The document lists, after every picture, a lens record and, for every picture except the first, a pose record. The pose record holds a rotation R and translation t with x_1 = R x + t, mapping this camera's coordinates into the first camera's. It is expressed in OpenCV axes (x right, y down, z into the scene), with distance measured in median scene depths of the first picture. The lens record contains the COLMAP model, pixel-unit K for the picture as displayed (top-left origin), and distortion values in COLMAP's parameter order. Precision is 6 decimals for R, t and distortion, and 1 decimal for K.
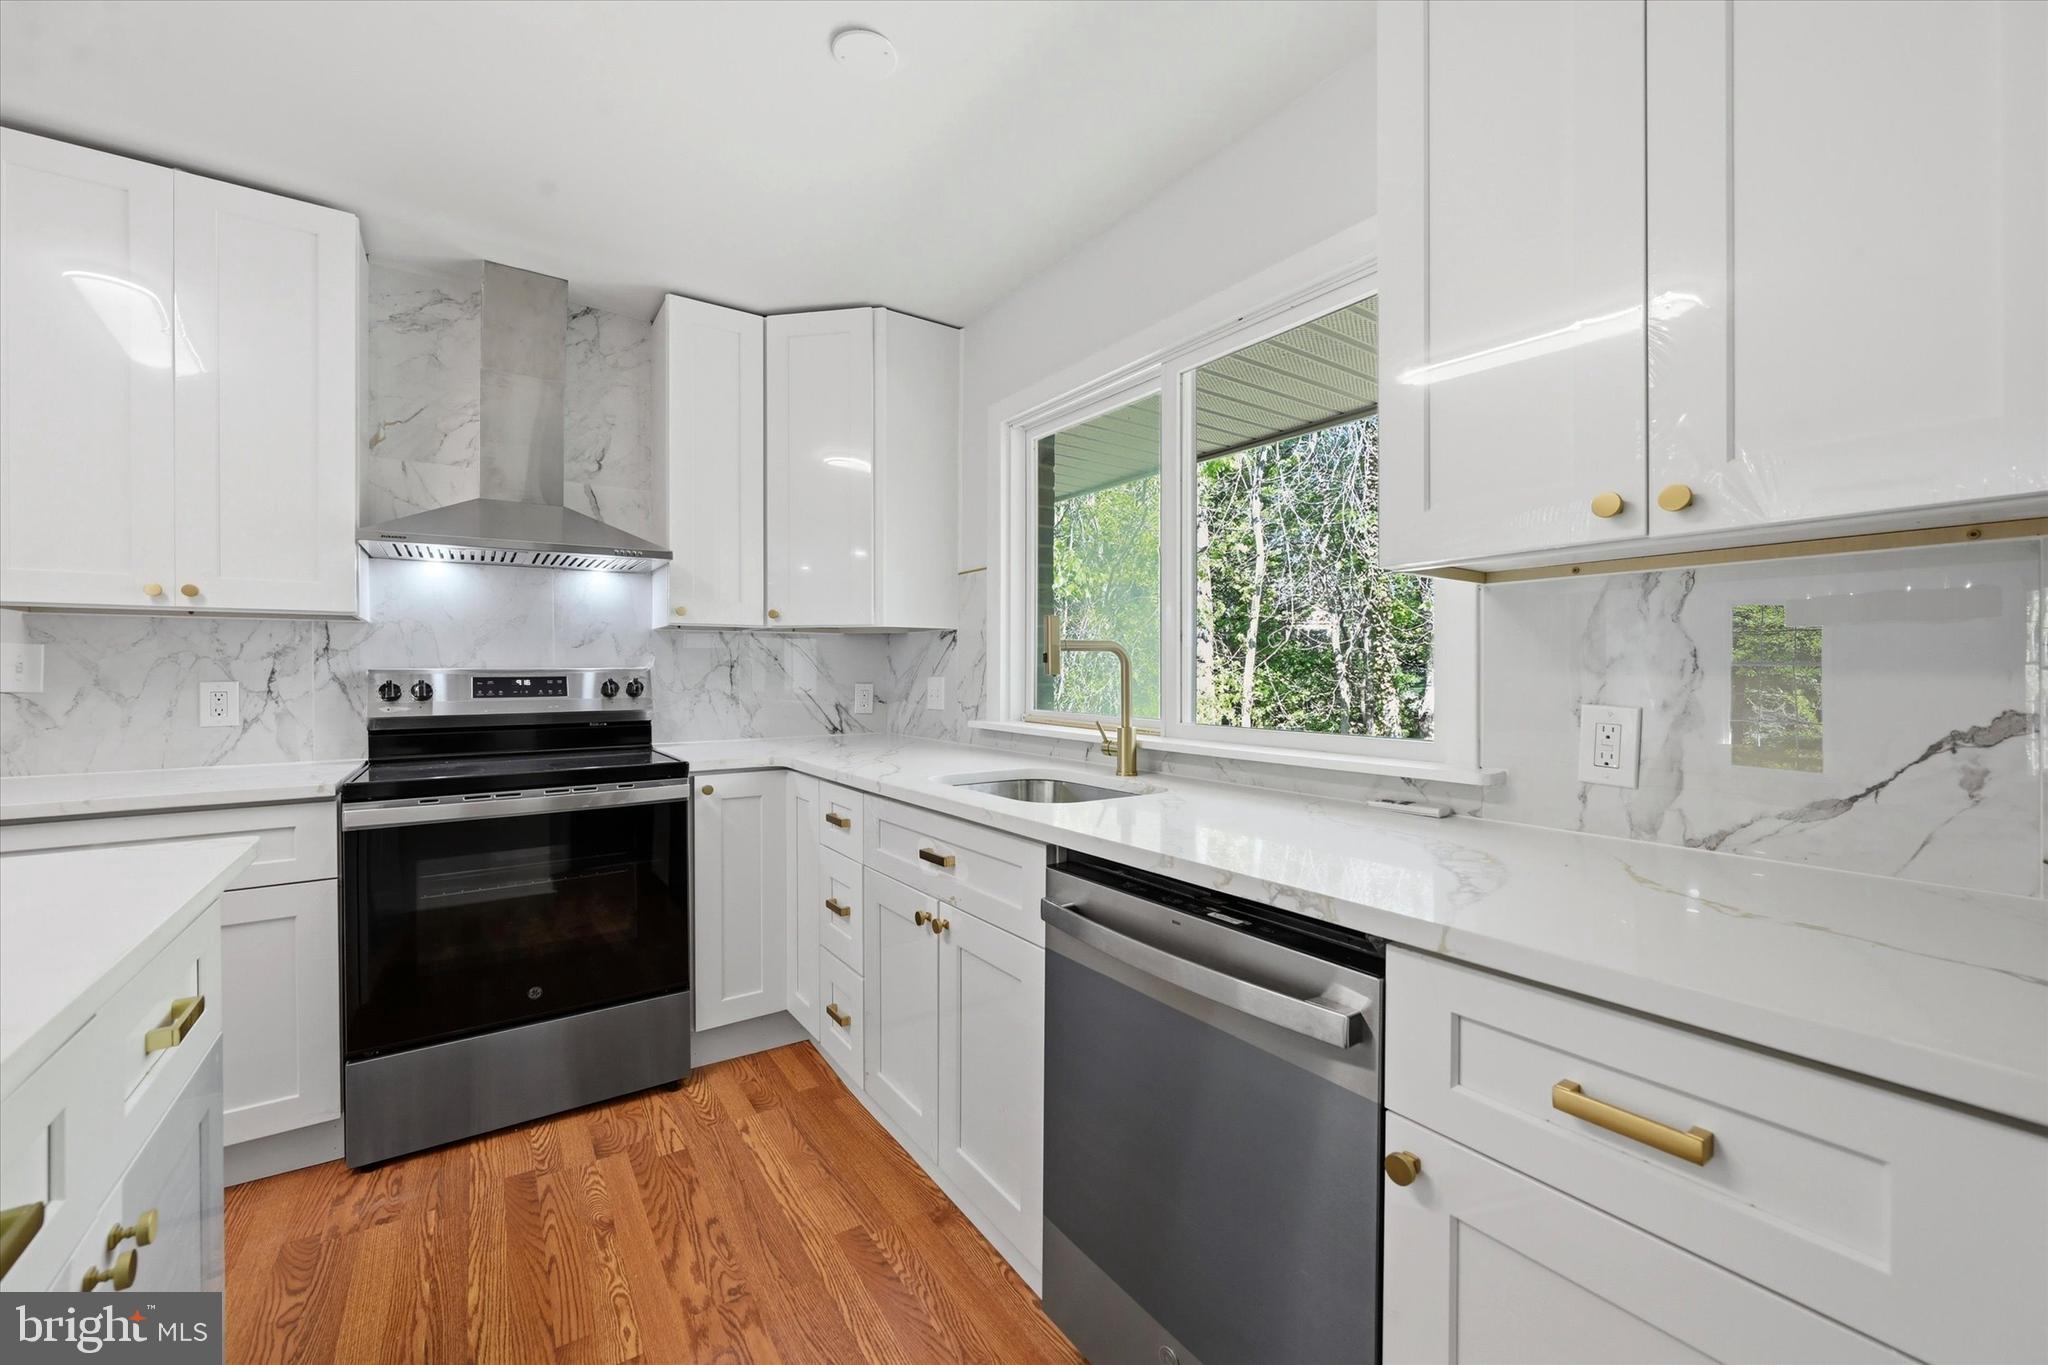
lens RADIAL K [[801.6, 0, 1025.1], [0, 801.6, 675.1], [0, 0, 1]] dist [-0.003473, 0.000007]
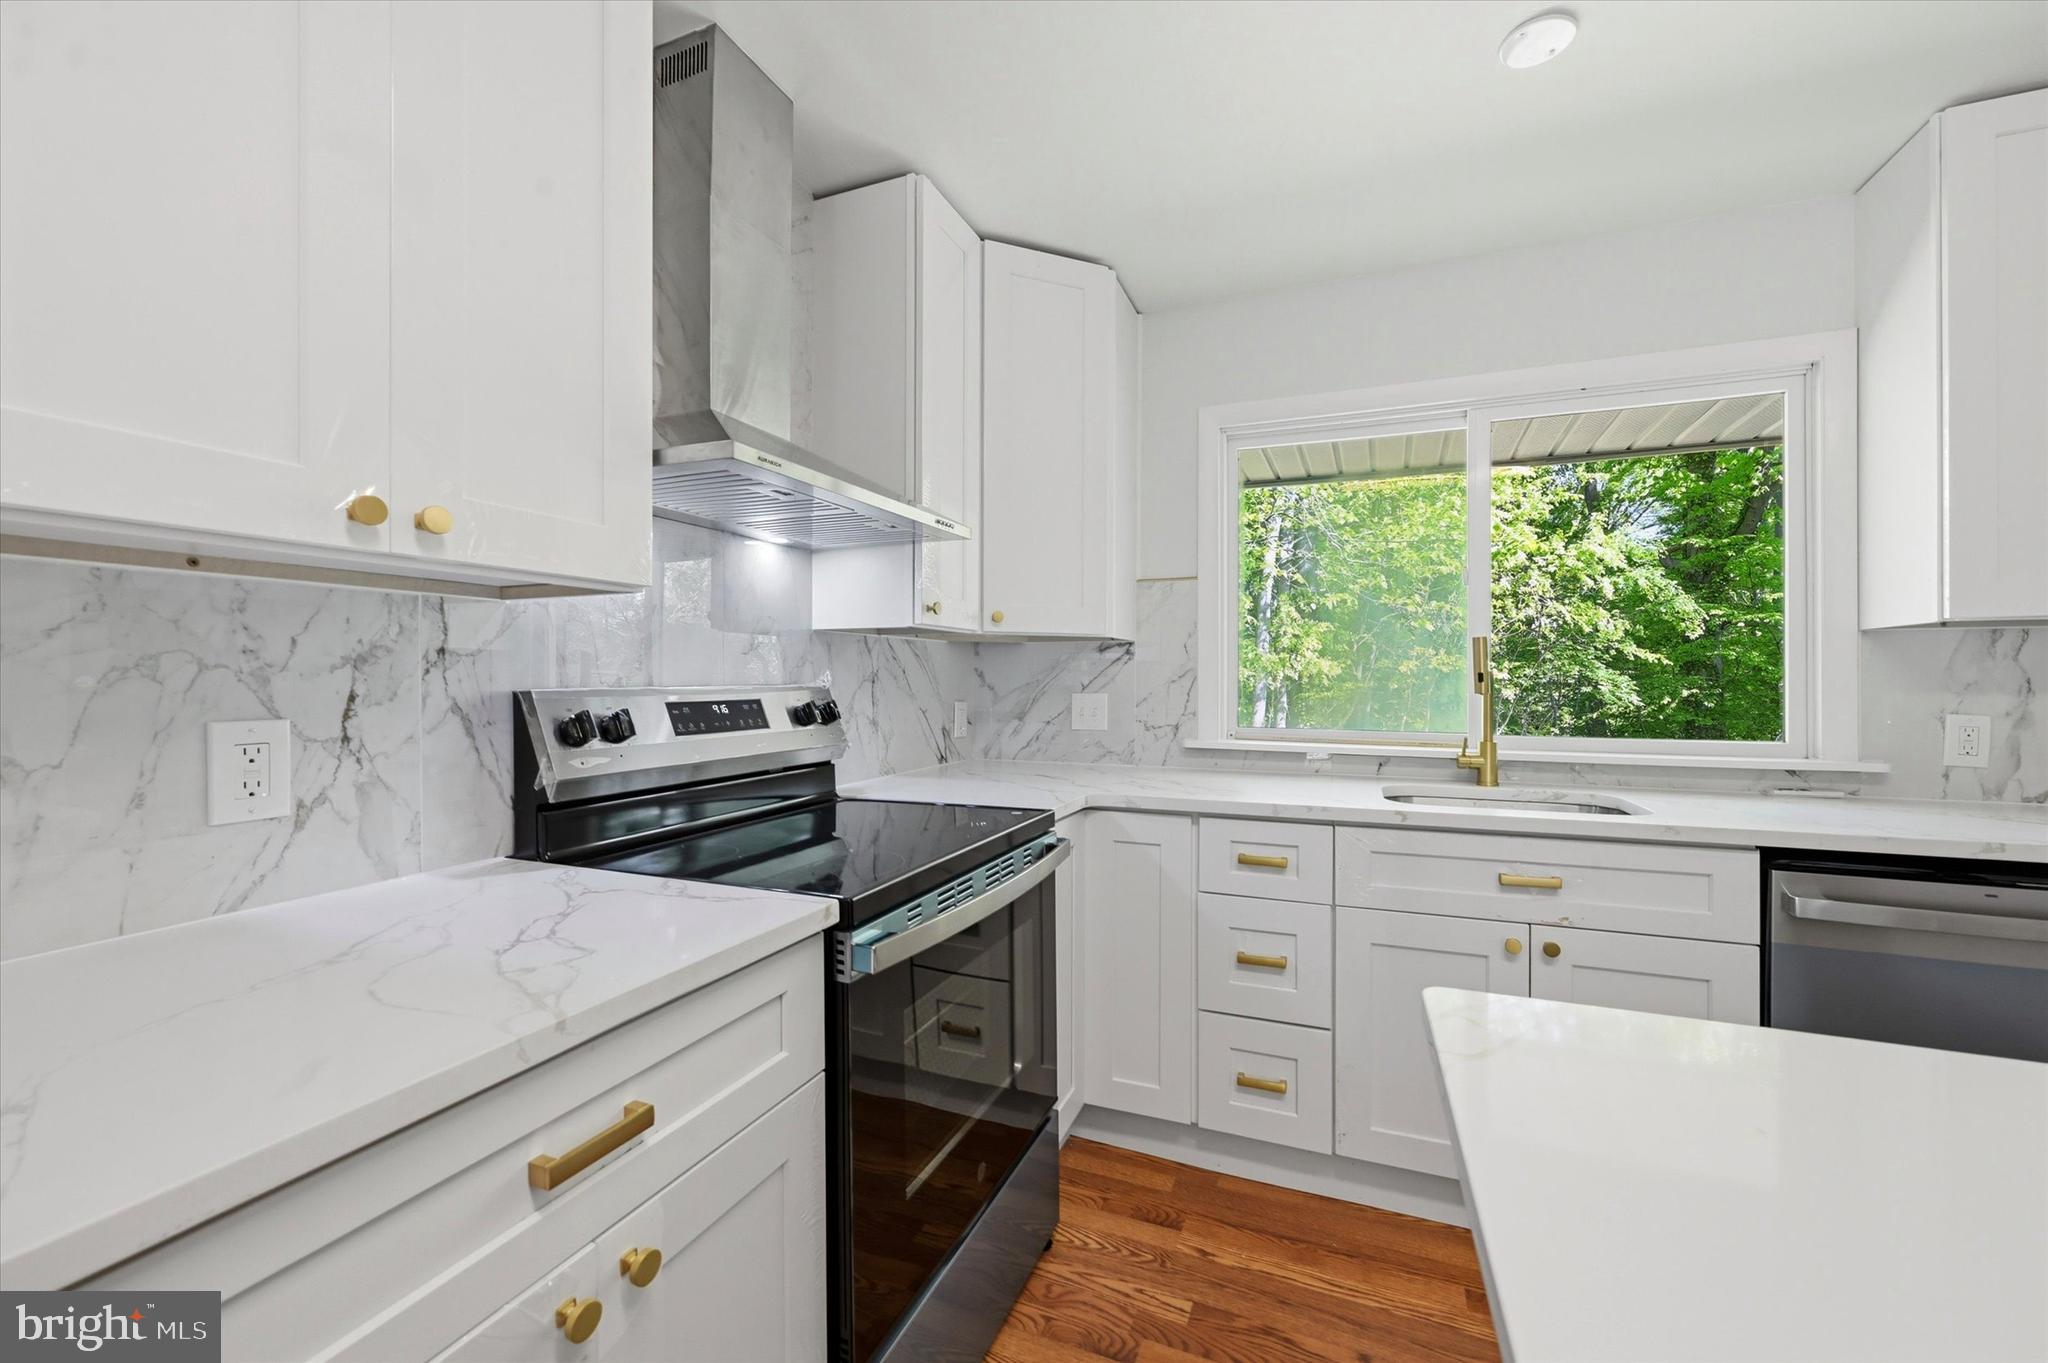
lens RADIAL K [[802.2, 0, 1032.1], [0, 802.2, 682.0], [0, 0, 1]] dist [-0.001570, 0.000035]
pose [[0.838410, 0.000269, 0.545040, -0.862427], [0.000688, 0.999999, -0.001552, -0.012288], [-0.545039, 0.001676, 0.838409, 0.375115]]
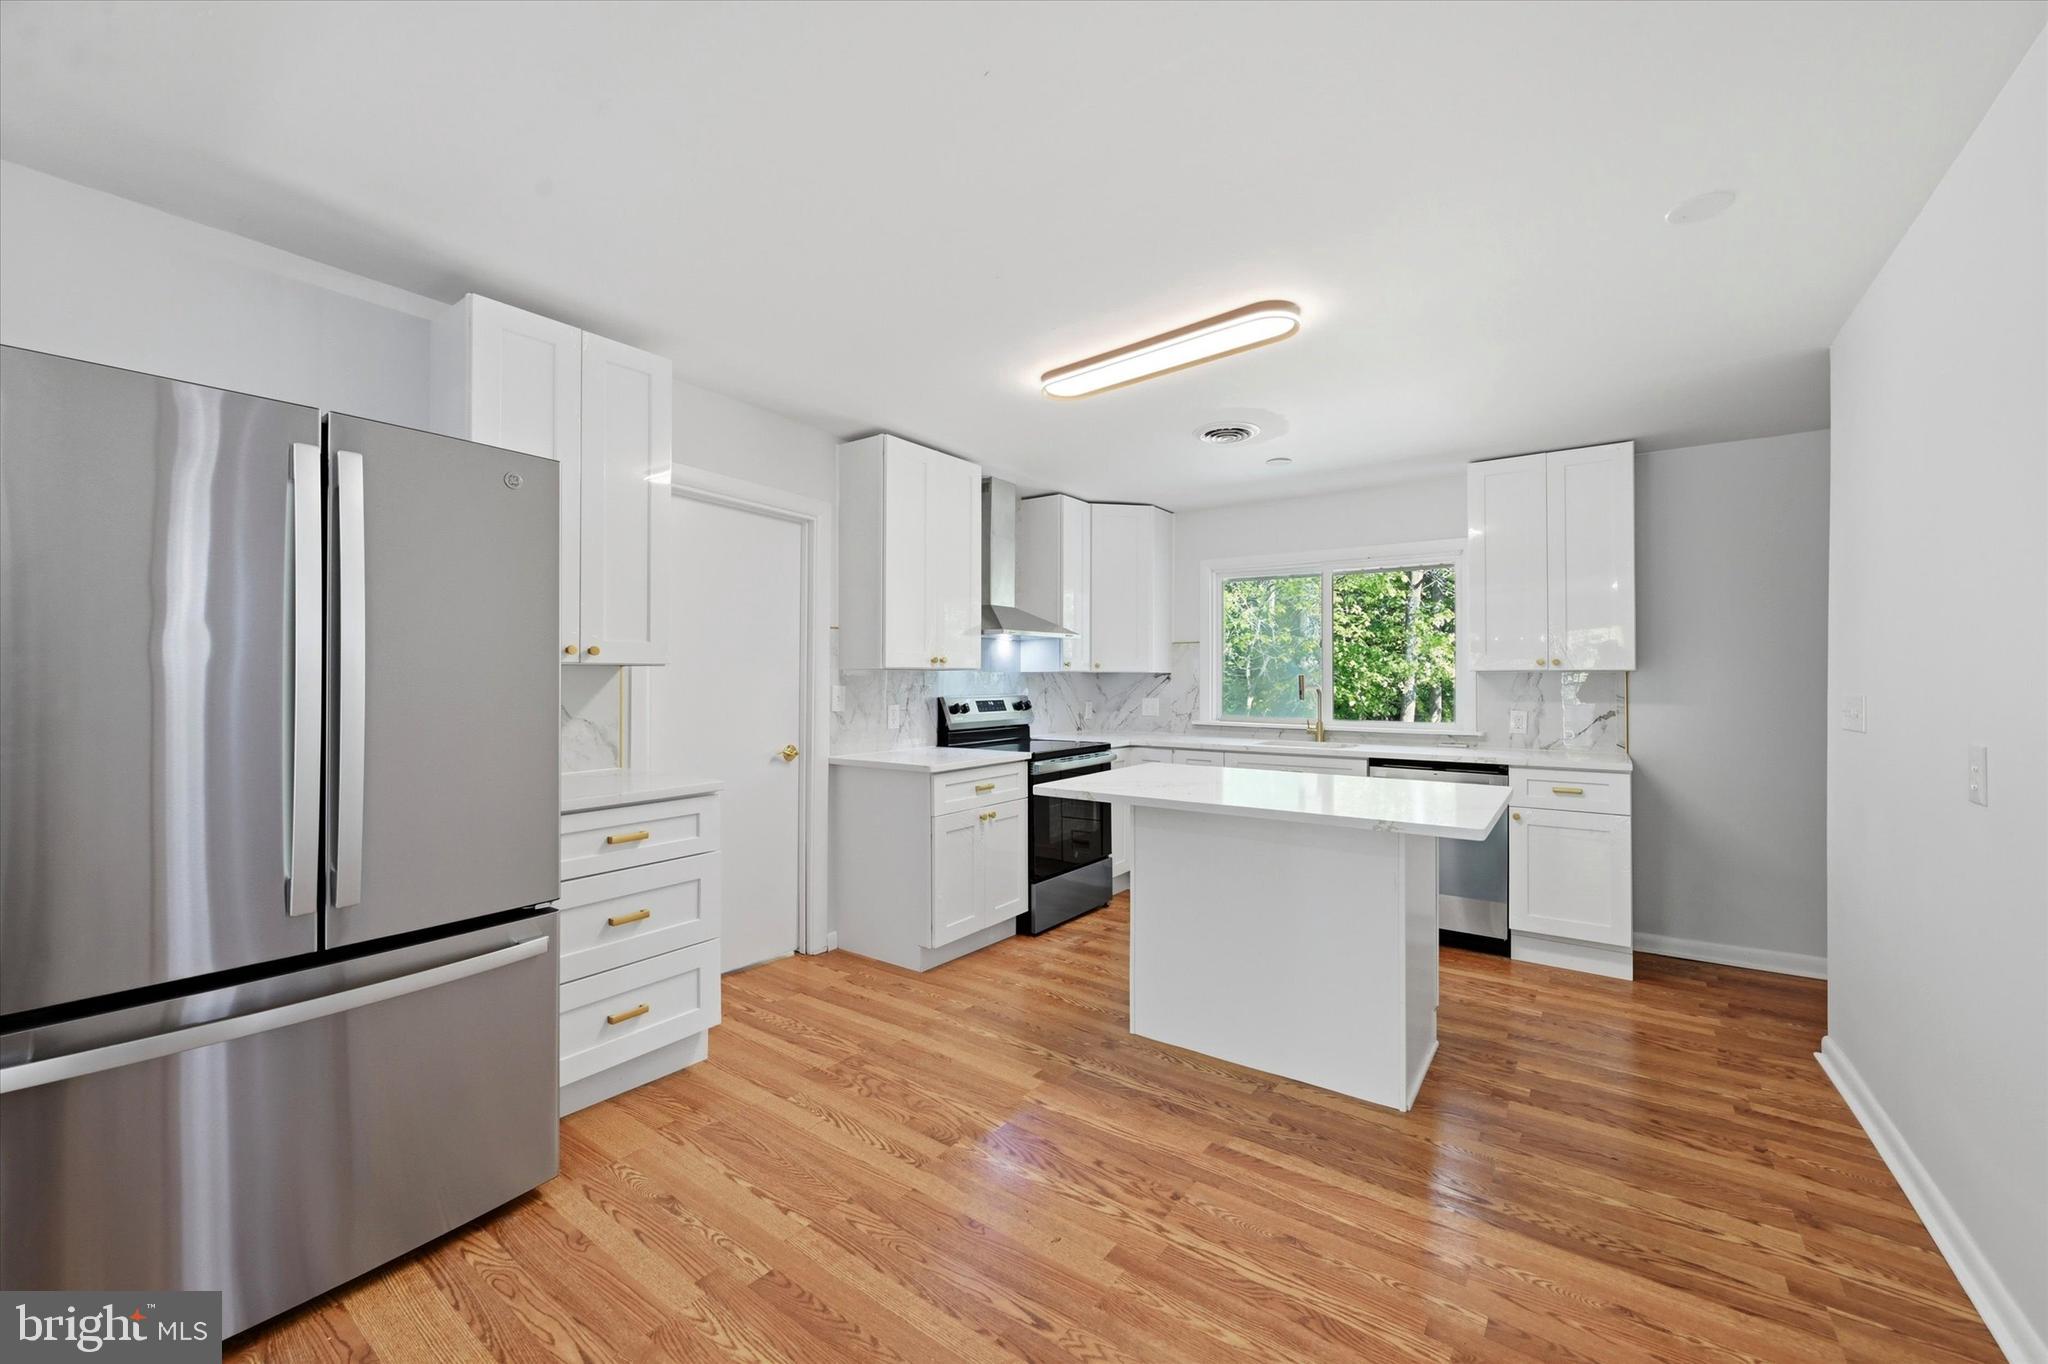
lens RADIAL K [[801.6, 0, 1025.1], [0, 801.6, 674.6], [0, 0, 1]] dist [-0.003473, 0.000007]
pose [[0.944914, 0.005033, 0.327280, -1.294169], [-0.001418, 0.999935, -0.011283, -0.039994], [-0.327315, 0.010197, 0.944860, -0.838664]]
